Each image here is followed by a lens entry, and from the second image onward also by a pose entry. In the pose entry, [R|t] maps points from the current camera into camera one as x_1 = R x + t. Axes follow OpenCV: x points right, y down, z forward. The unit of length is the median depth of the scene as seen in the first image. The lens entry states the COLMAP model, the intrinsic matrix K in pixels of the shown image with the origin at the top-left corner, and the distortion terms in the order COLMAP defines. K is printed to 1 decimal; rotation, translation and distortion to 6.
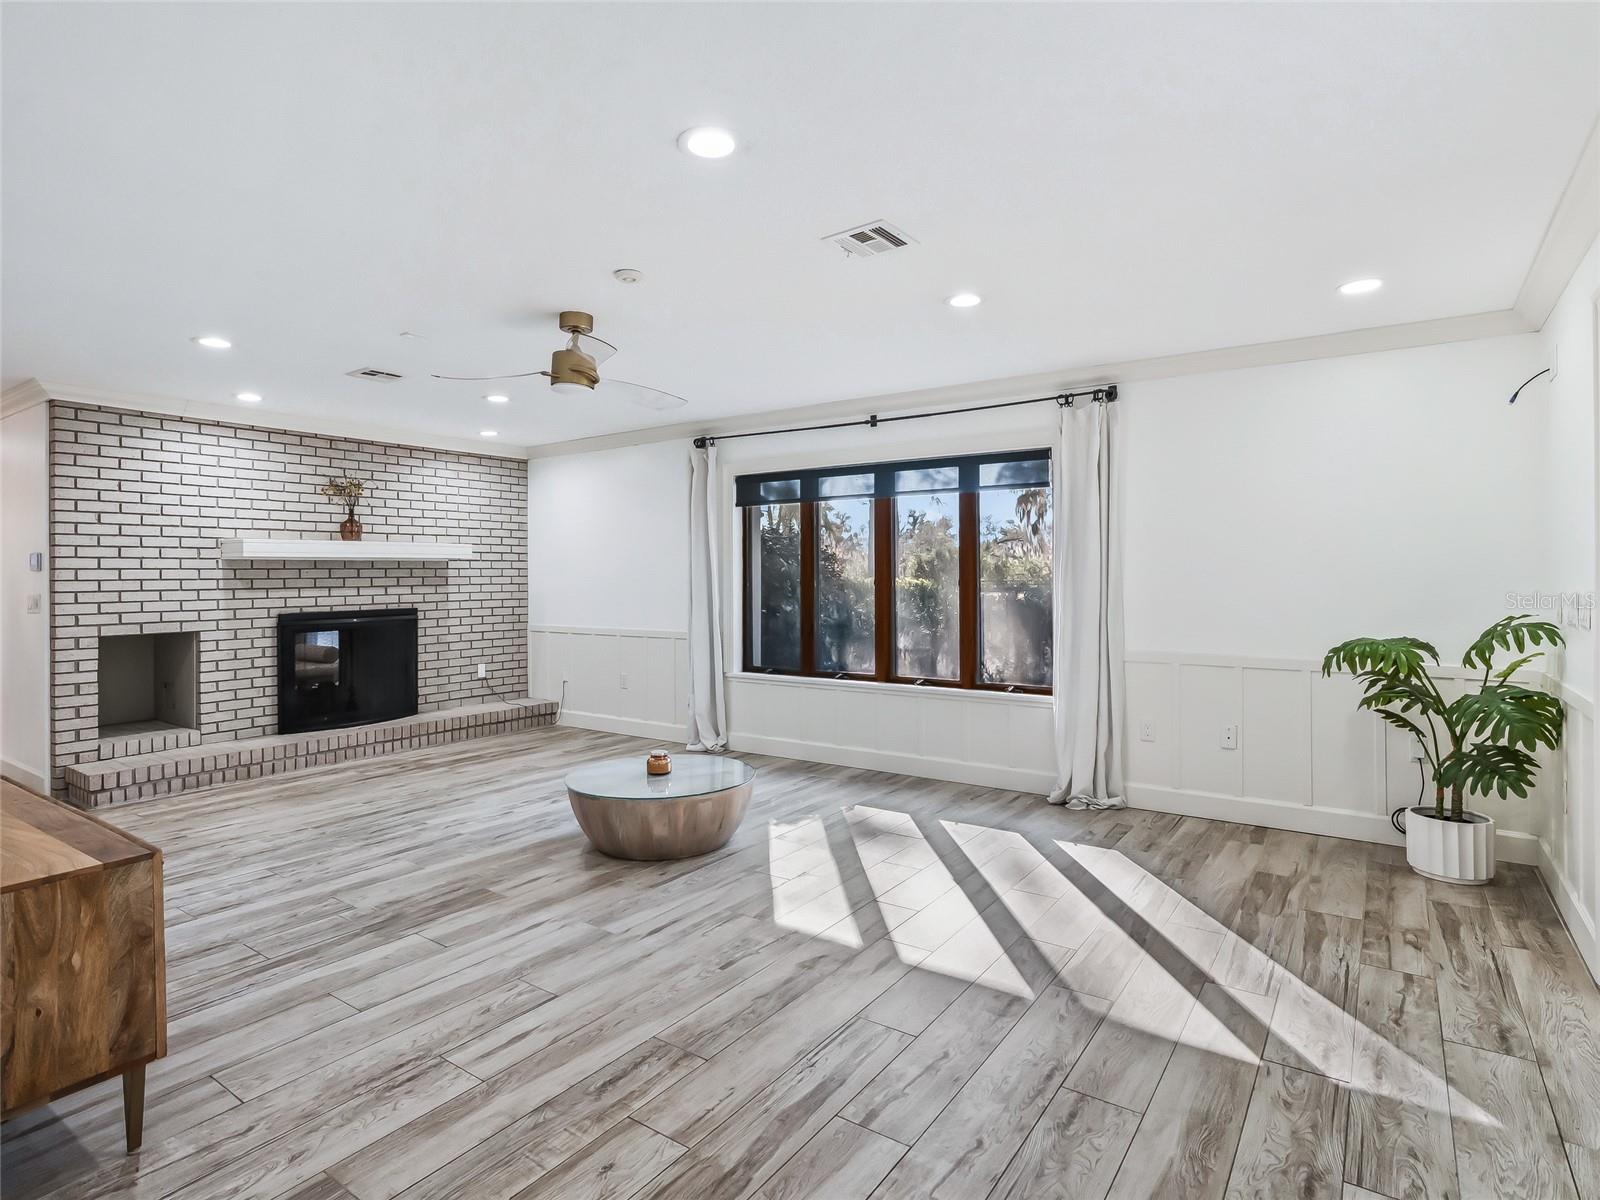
lens RADIAL K [[837.2, 0, 786.3], [0, 837.2, 573.7], [0, 0, 1]] dist [-0.003240, 0.006191]
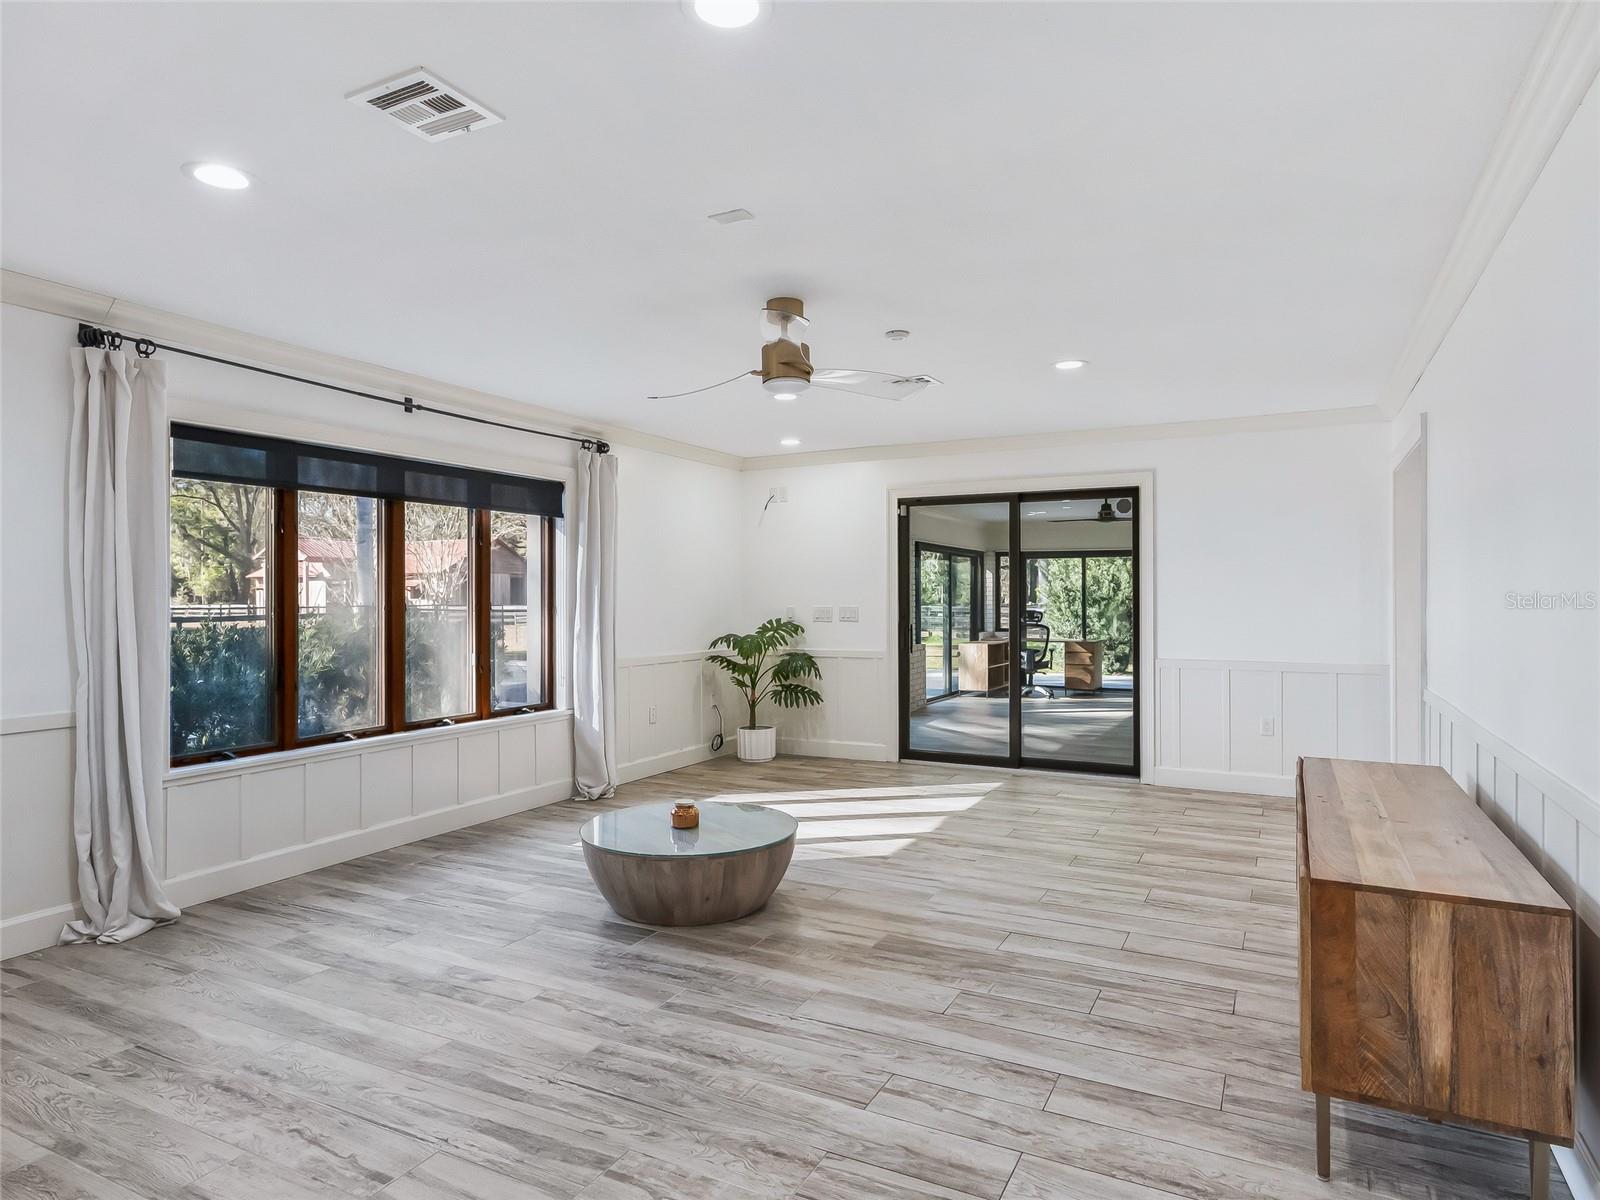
lens RADIAL K [[933.6, 0, 801.6], [0, 933.6, 600.4], [0, 0, 1]] dist [-0.013987, 0.005696]
pose [[-0.128783, 0.006003, 0.991655, -0.903453], [0.006013, 0.999968, -0.005272, 0.012195], [-0.991655, 0.005284, -0.128815, 0.819116]]
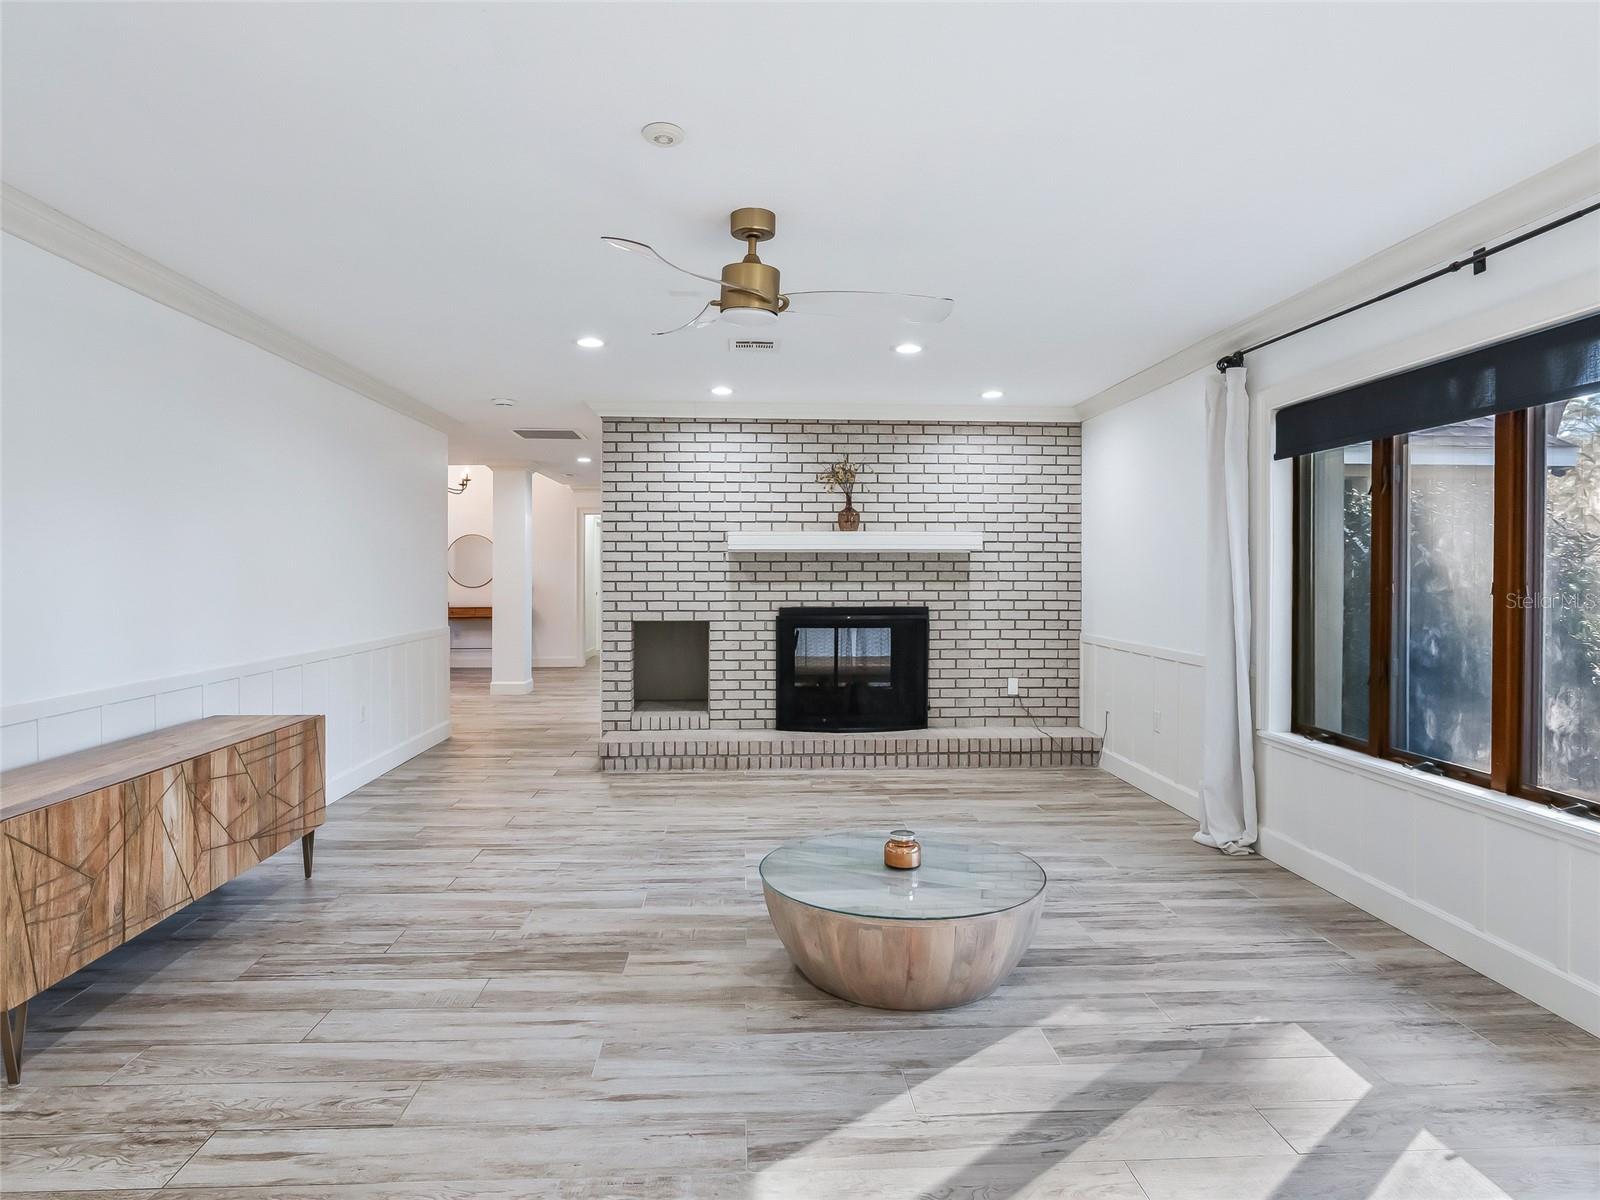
lens RADIAL K [[933.6, 0, 819.8], [0, 933.6, 574.6], [0, 0, 1]] dist [-0.013987, 0.005696]
pose [[0.637738, 0.010629, -0.770180, 0.308890], [-0.006136, 0.999943, 0.008718, -0.000474], [0.770229, -0.000834, 0.637767, 0.387704]]
